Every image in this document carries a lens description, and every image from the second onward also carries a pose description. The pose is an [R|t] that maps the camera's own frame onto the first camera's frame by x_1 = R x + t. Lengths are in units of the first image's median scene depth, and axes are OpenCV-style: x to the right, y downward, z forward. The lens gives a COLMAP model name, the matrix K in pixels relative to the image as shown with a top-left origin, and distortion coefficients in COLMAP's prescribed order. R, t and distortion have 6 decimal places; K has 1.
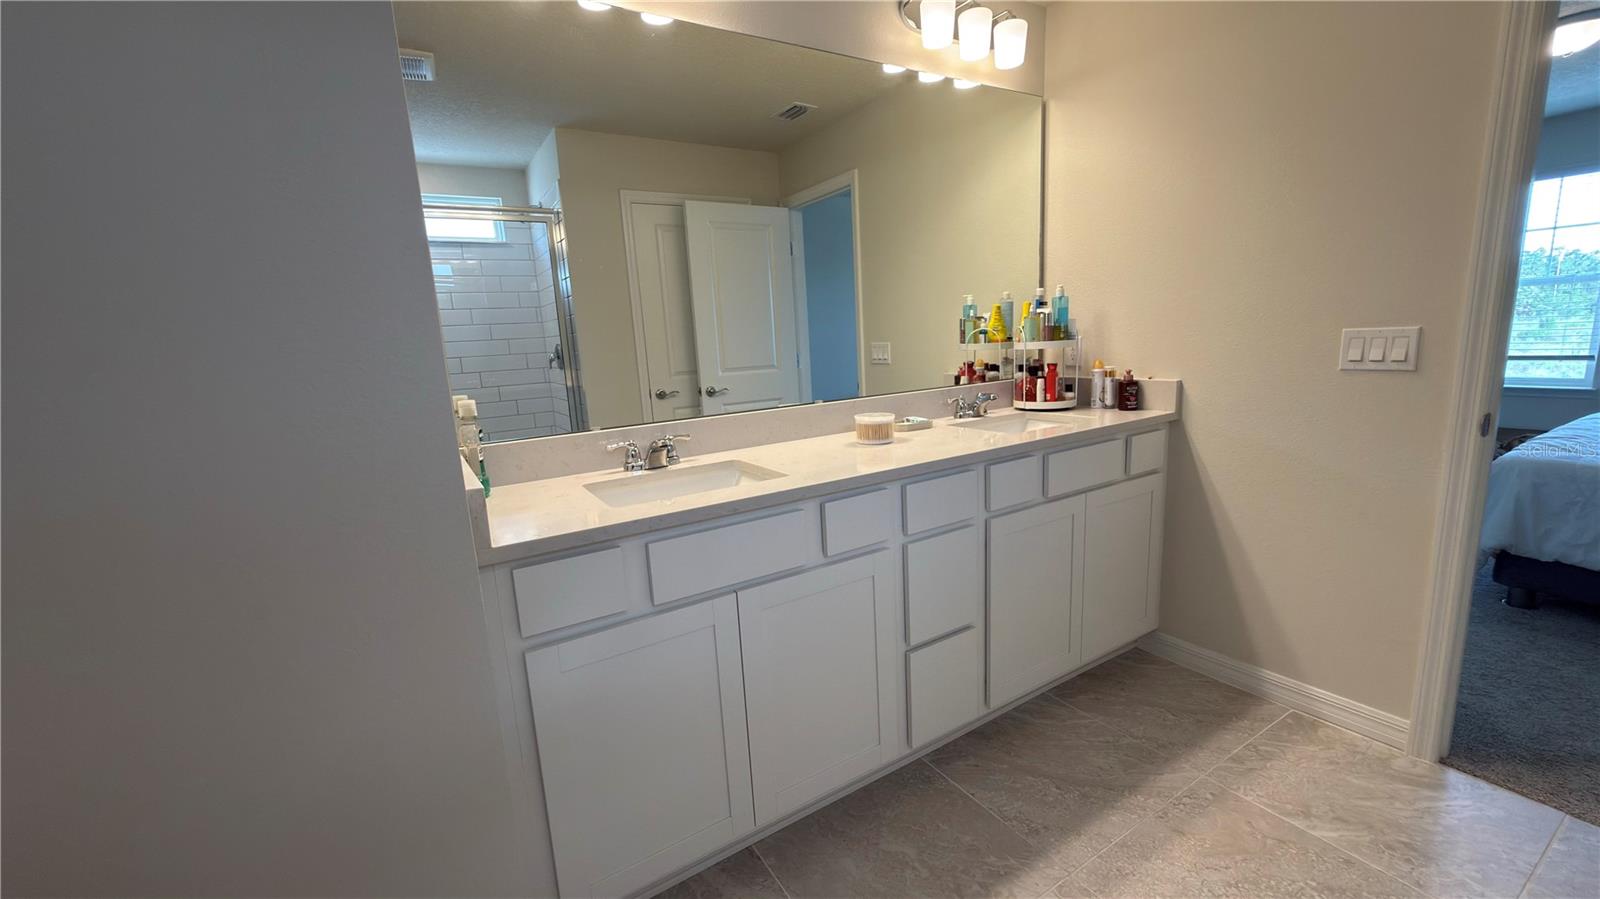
lens RADIAL K [[643.5, 0, 796.8], [0, 643.5, 450.8], [0, 0, 1]] dist [0.000295, 0.000230]
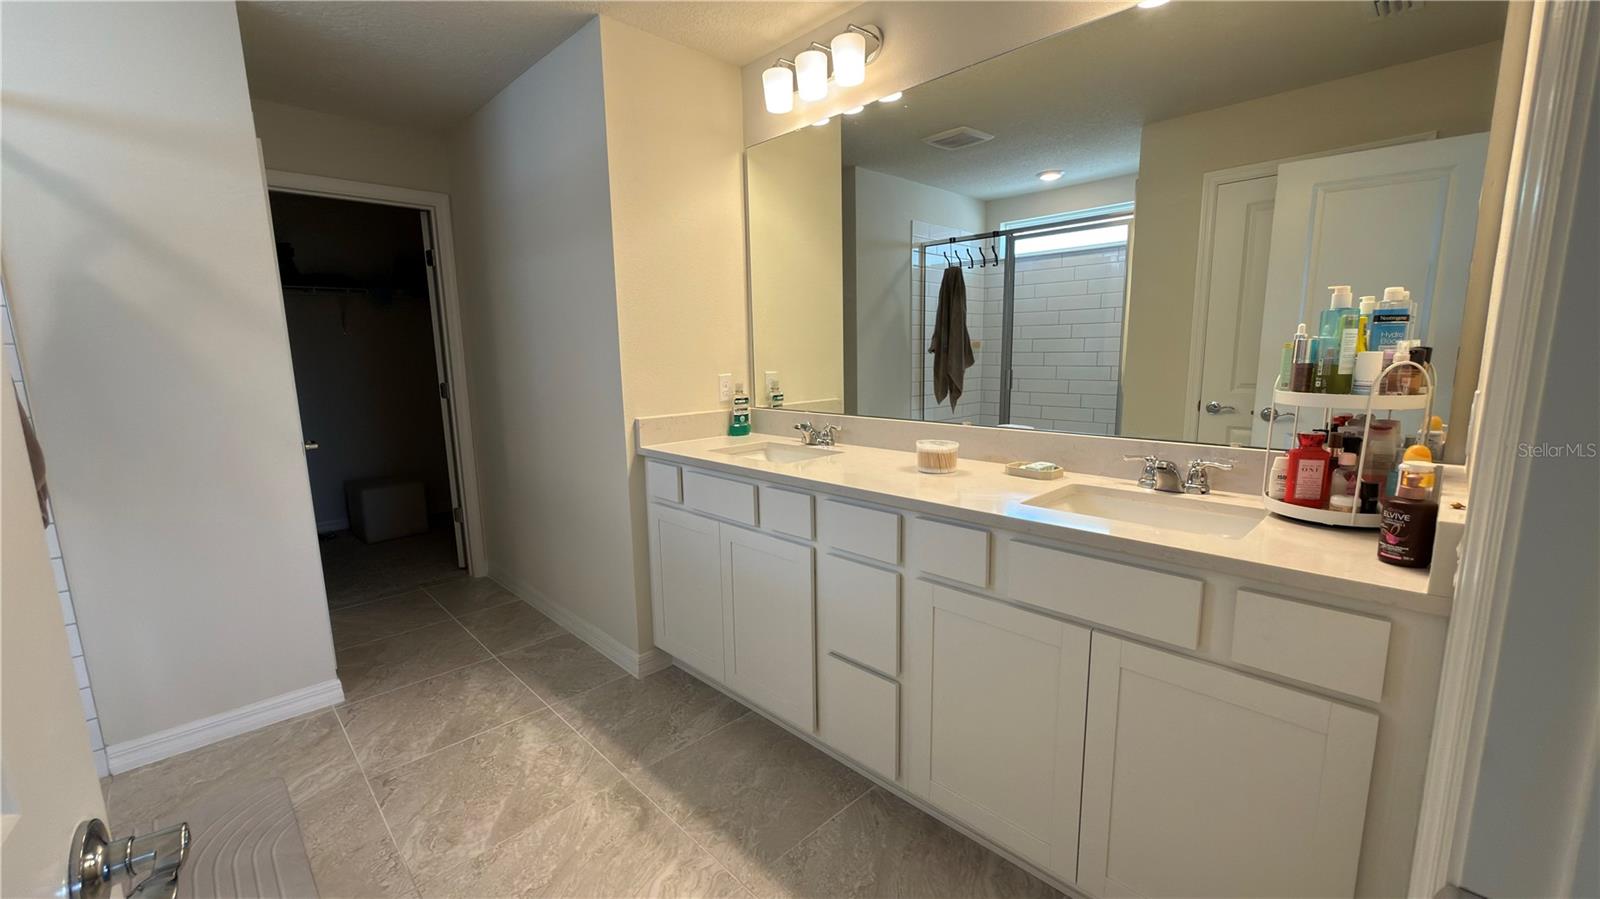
lens RADIAL K [[643.5, 0, 794.8], [0, 643.5, 454.3], [0, 0, 1]] dist [0.000295, 0.000230]
pose [[0.206047, 0.207136, -0.956368, 0.997571], [-0.168599, 0.970238, 0.173816, -0.170286], [0.963908, 0.125428, 0.234837, 0.569765]]
